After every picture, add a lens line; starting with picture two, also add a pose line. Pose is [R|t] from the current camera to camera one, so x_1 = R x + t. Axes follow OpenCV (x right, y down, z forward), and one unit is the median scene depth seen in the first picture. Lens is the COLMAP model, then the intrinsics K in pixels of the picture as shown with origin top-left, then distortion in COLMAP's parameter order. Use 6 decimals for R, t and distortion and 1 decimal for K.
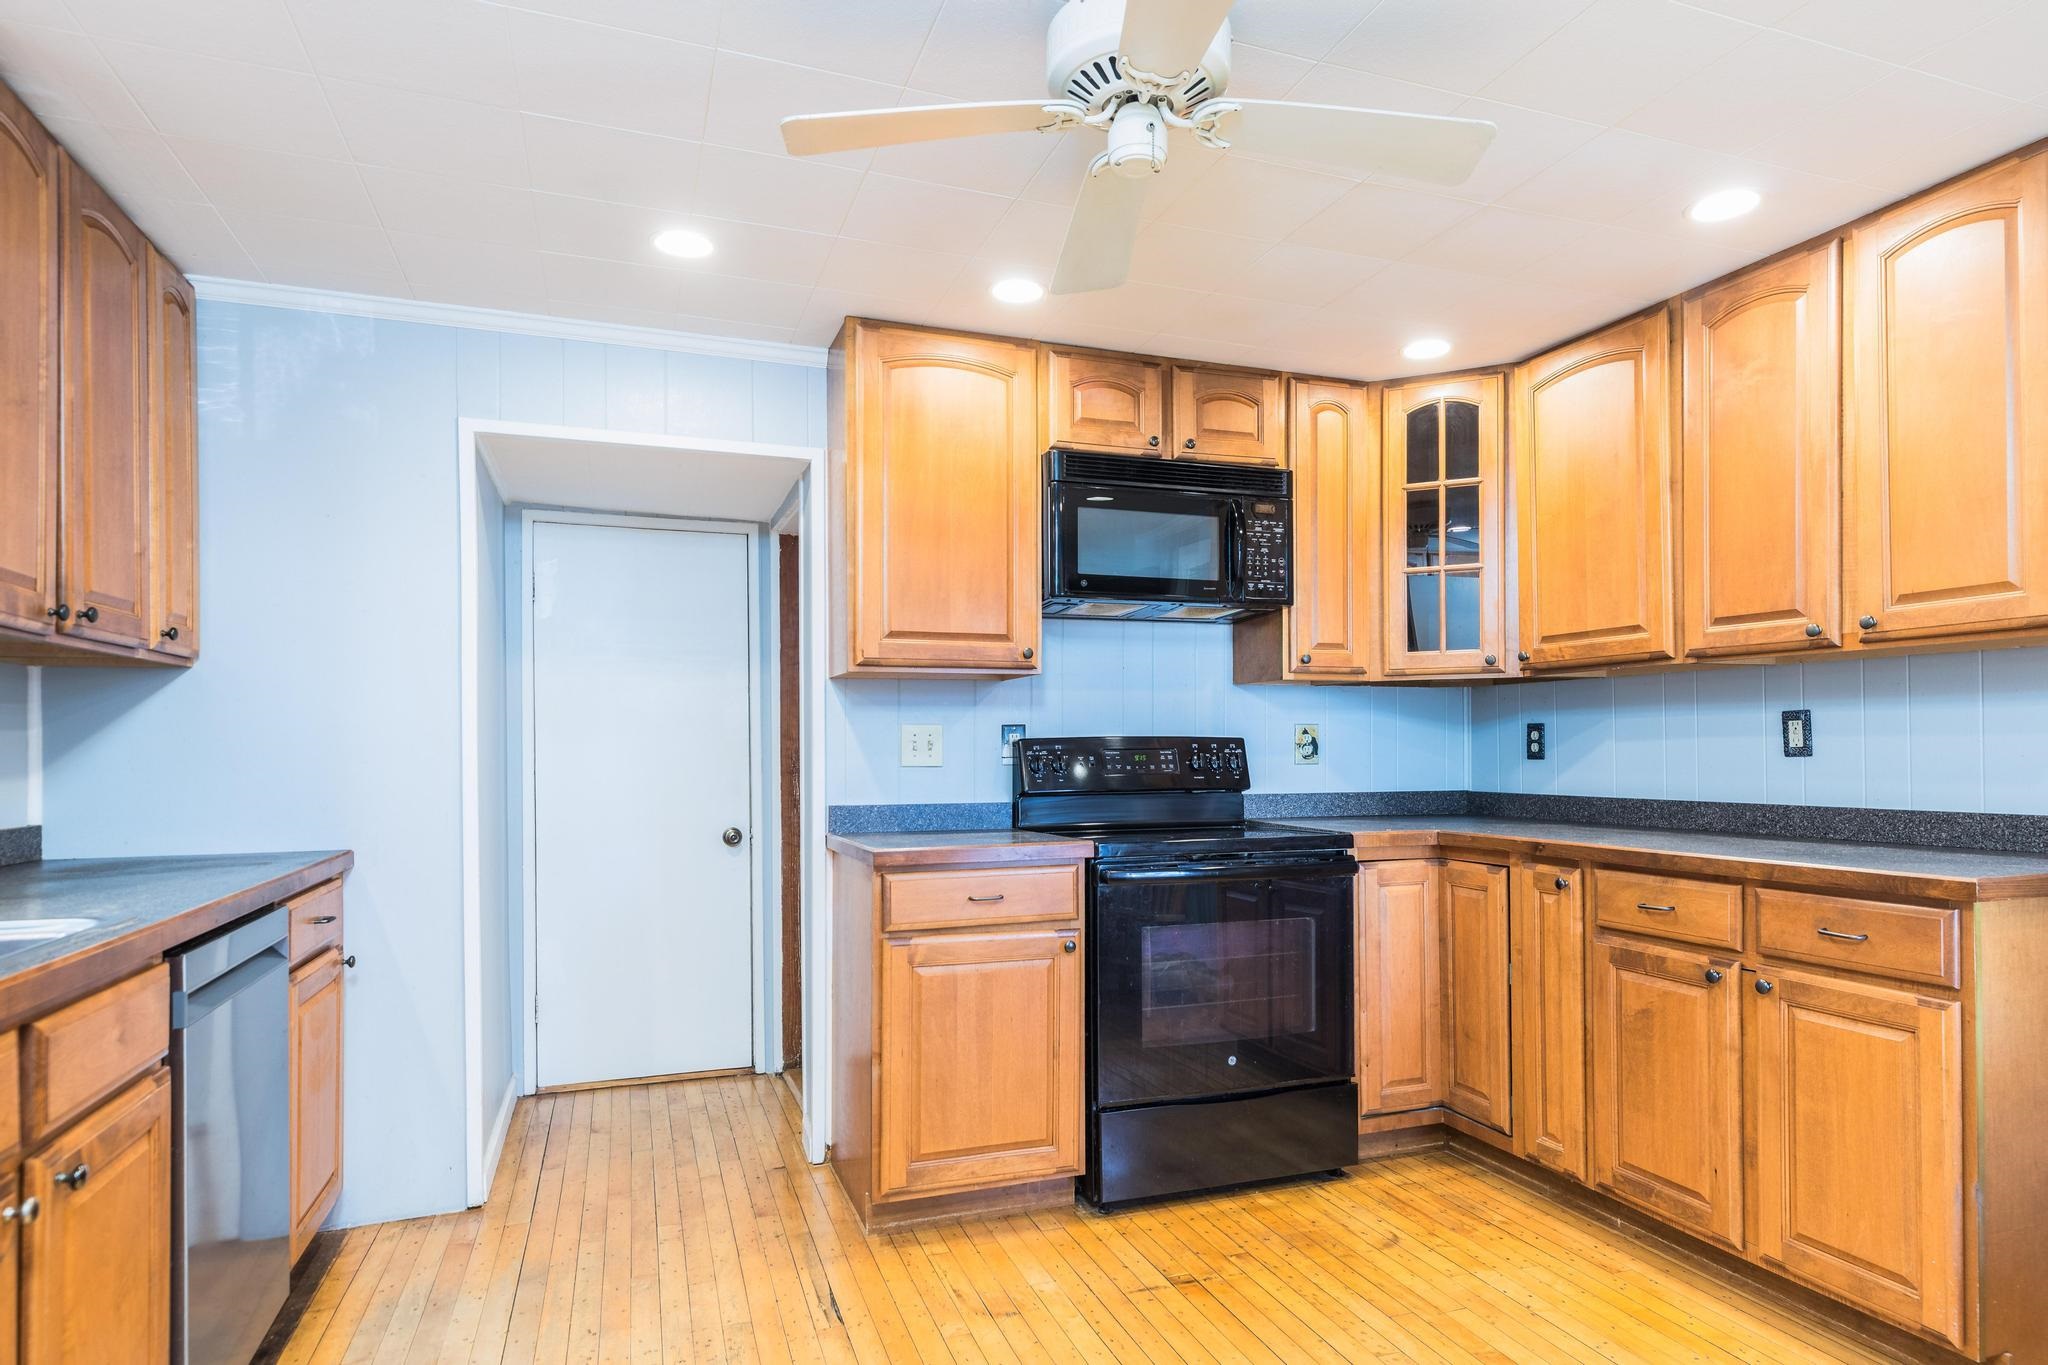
lens RADIAL K [[1166.8, 0, 1055.1], [0, 1166.8, 742.0], [0, 0, 1]] dist [0.006567, -0.000864]
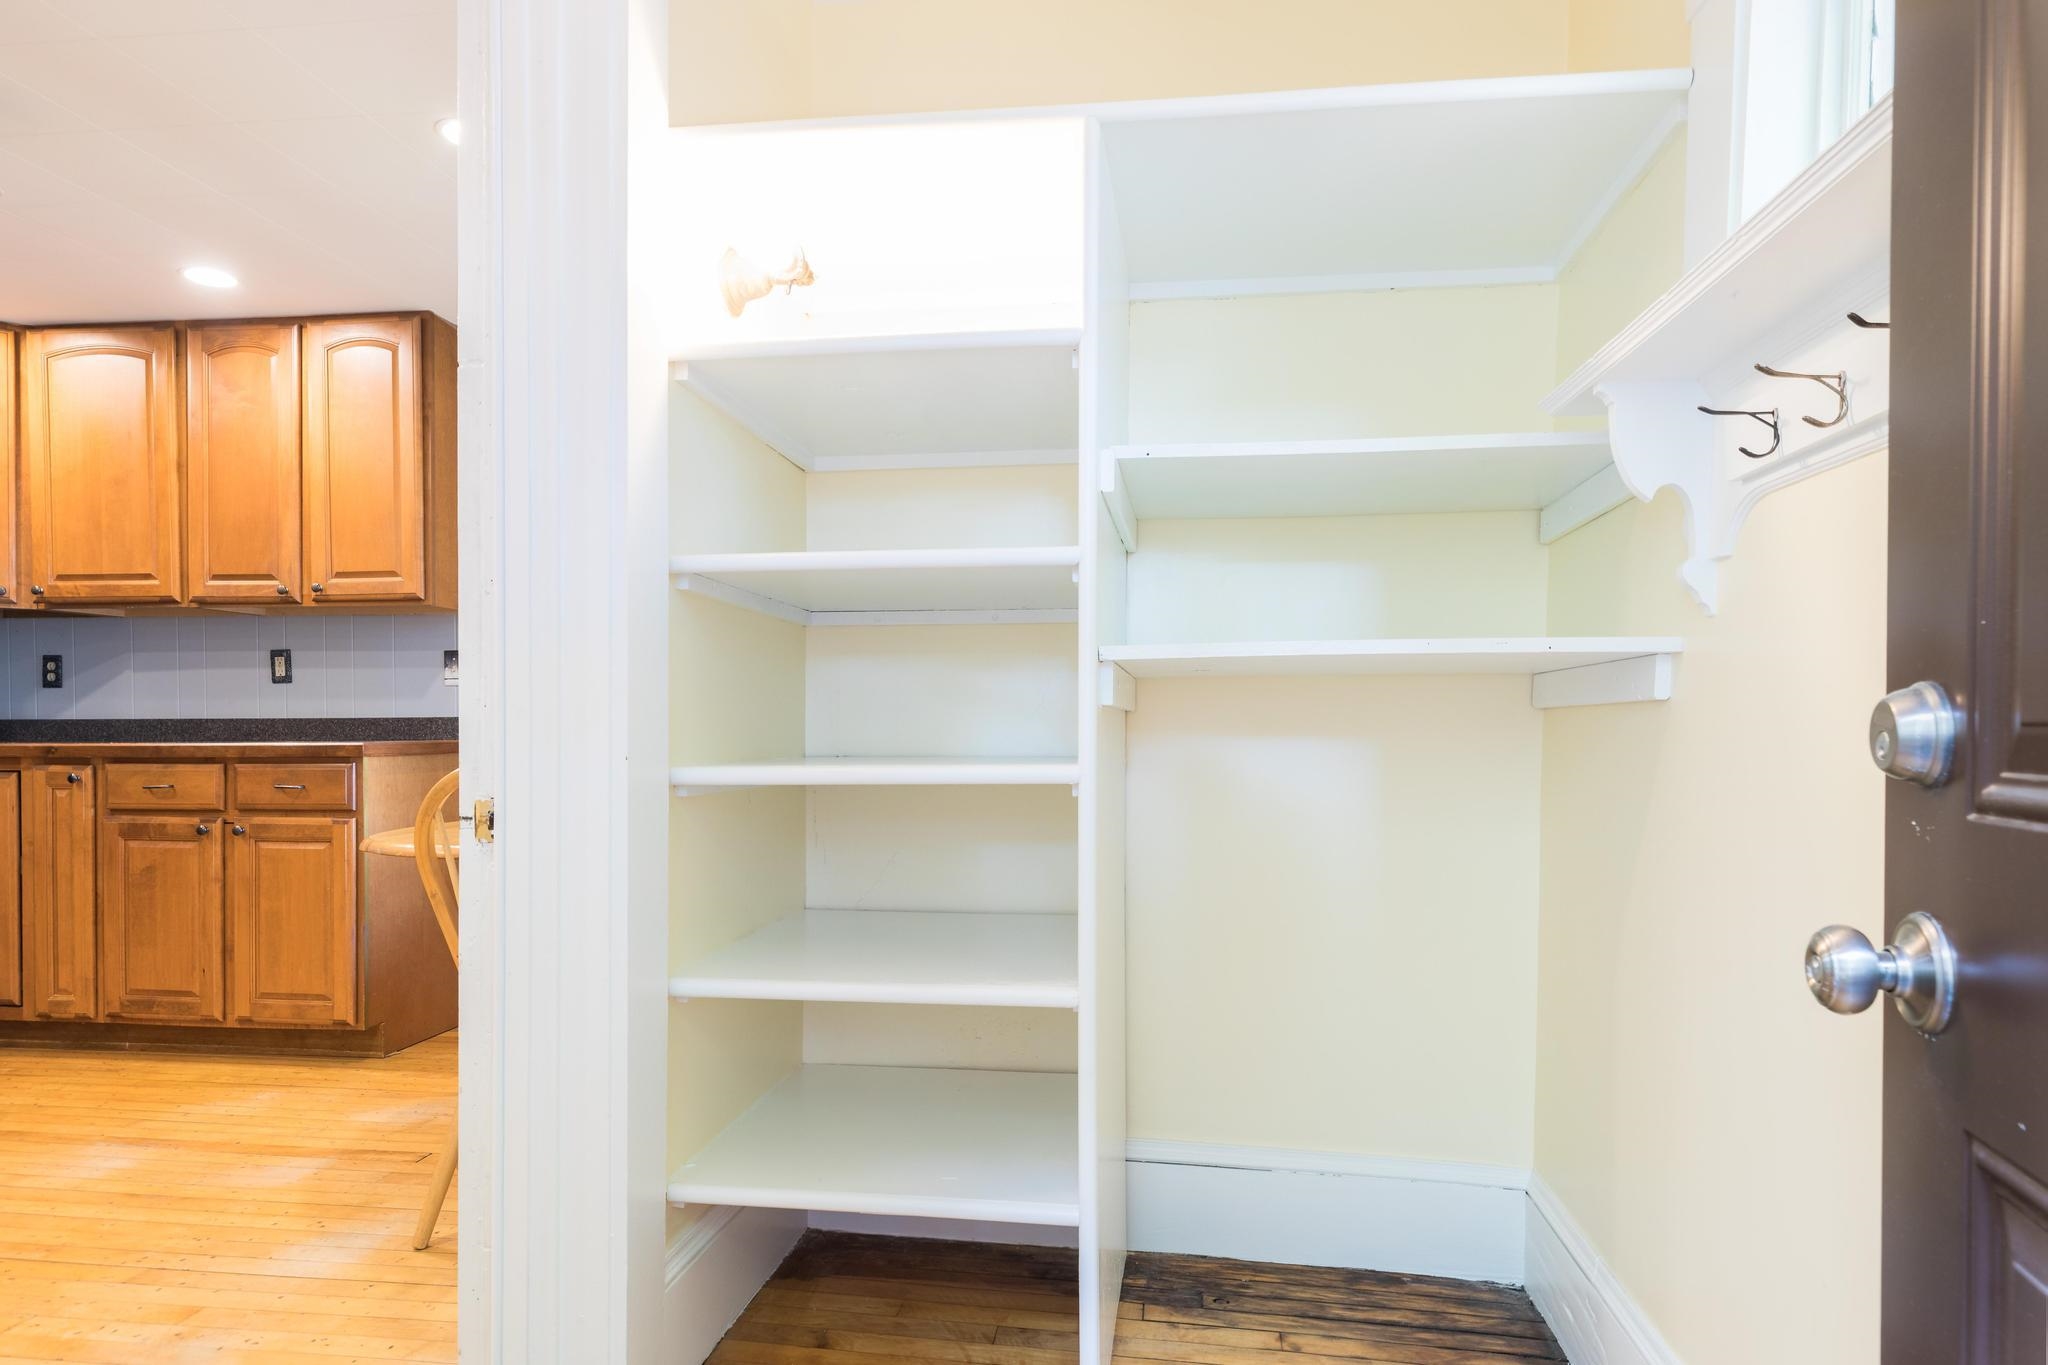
lens RADIAL K [[1166.8, 0, 1055.1], [0, 1166.8, 742.0], [0, 0, 1]] dist [0.006567, -0.000864]
pose [[0.463689, -0.003183, 0.885993, -0.184738], [-0.008697, 0.999929, 0.008145, 0.070064], [-0.885956, -0.011482, 0.463628, -0.502263]]
